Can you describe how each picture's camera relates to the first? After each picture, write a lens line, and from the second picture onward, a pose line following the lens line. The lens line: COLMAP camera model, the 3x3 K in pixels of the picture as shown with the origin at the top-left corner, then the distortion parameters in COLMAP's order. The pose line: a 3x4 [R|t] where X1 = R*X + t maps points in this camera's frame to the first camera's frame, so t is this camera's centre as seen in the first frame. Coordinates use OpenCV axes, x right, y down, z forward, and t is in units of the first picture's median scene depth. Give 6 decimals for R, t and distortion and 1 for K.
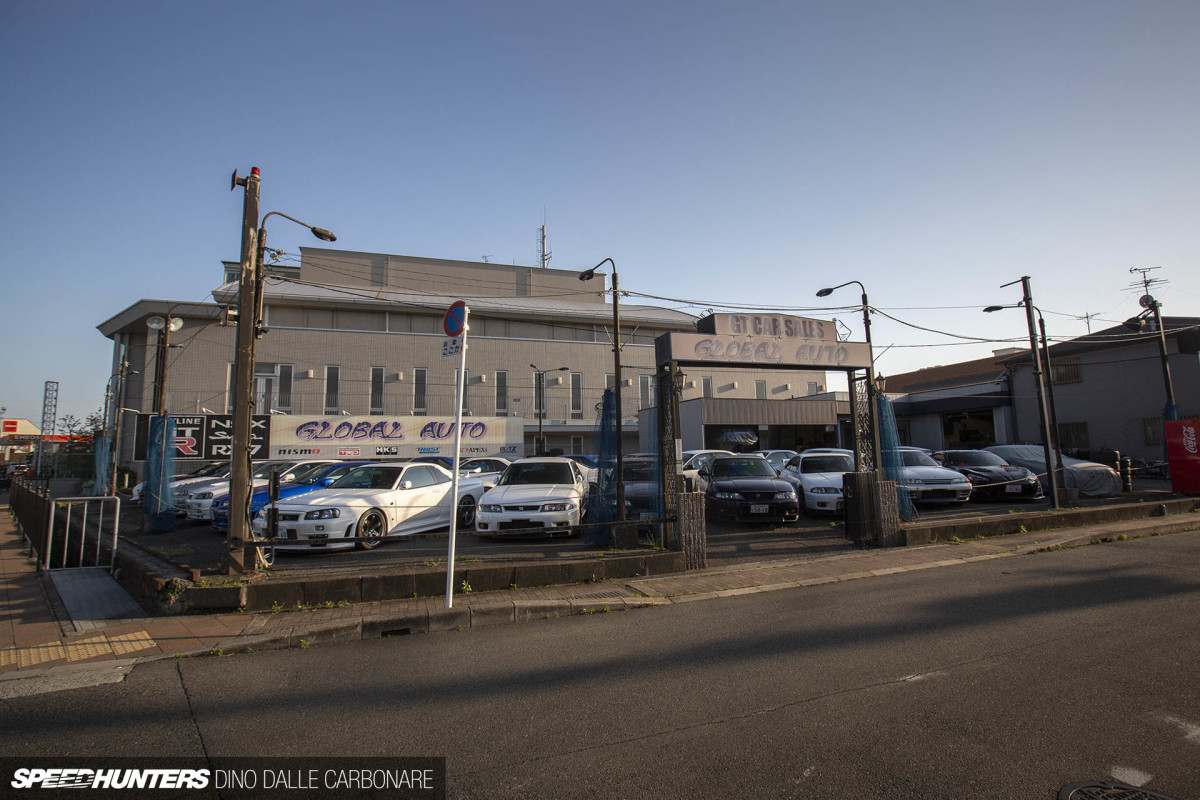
lens RADIAL K [[545.6, 0, 601.2], [0, 545.6, 394.6], [0, 0, 1]] dist [-0.066006, 0.027345]
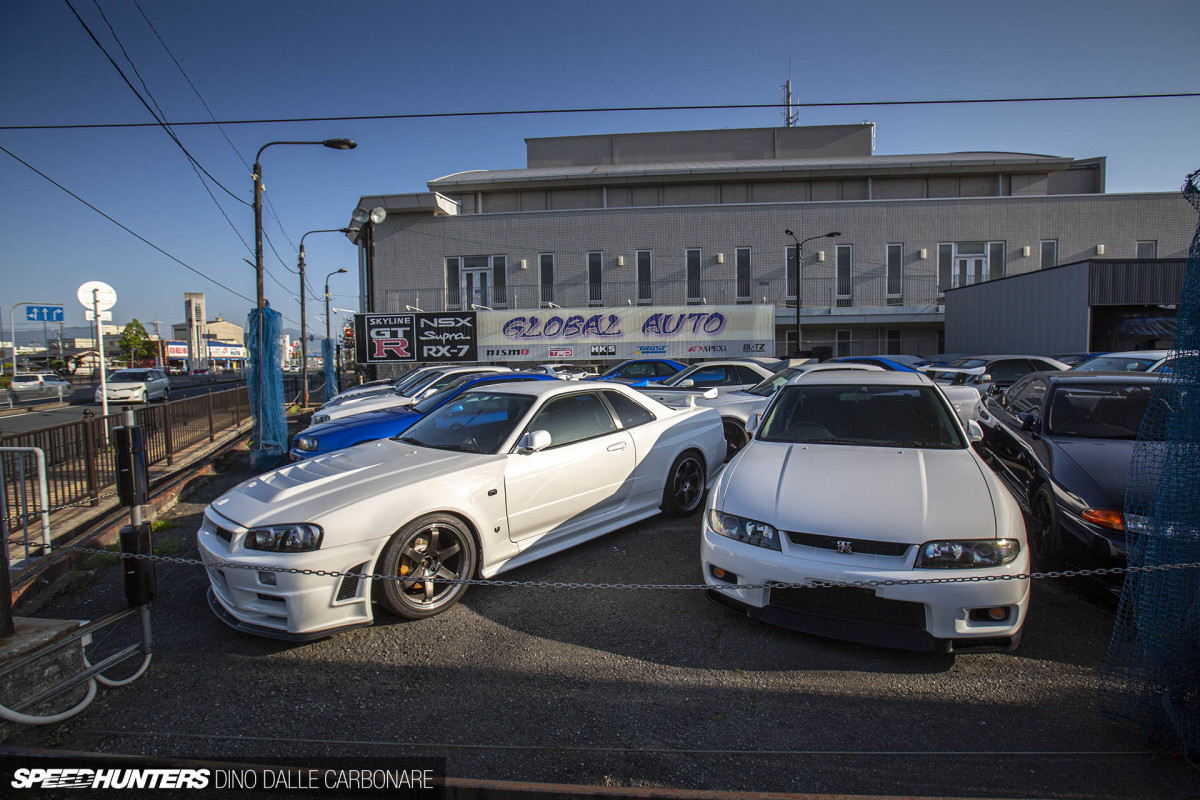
lens RADIAL K [[545.6, 0, 601.2], [0, 545.6, 394.6], [0, 0, 1]] dist [-0.066006, 0.027345]
pose [[0.909509, 0.032235, -0.414434, -0.055699], [0.046122, 0.983008, 0.177676, 0.023295], [0.413119, -0.180713, 0.892567, 0.254570]]
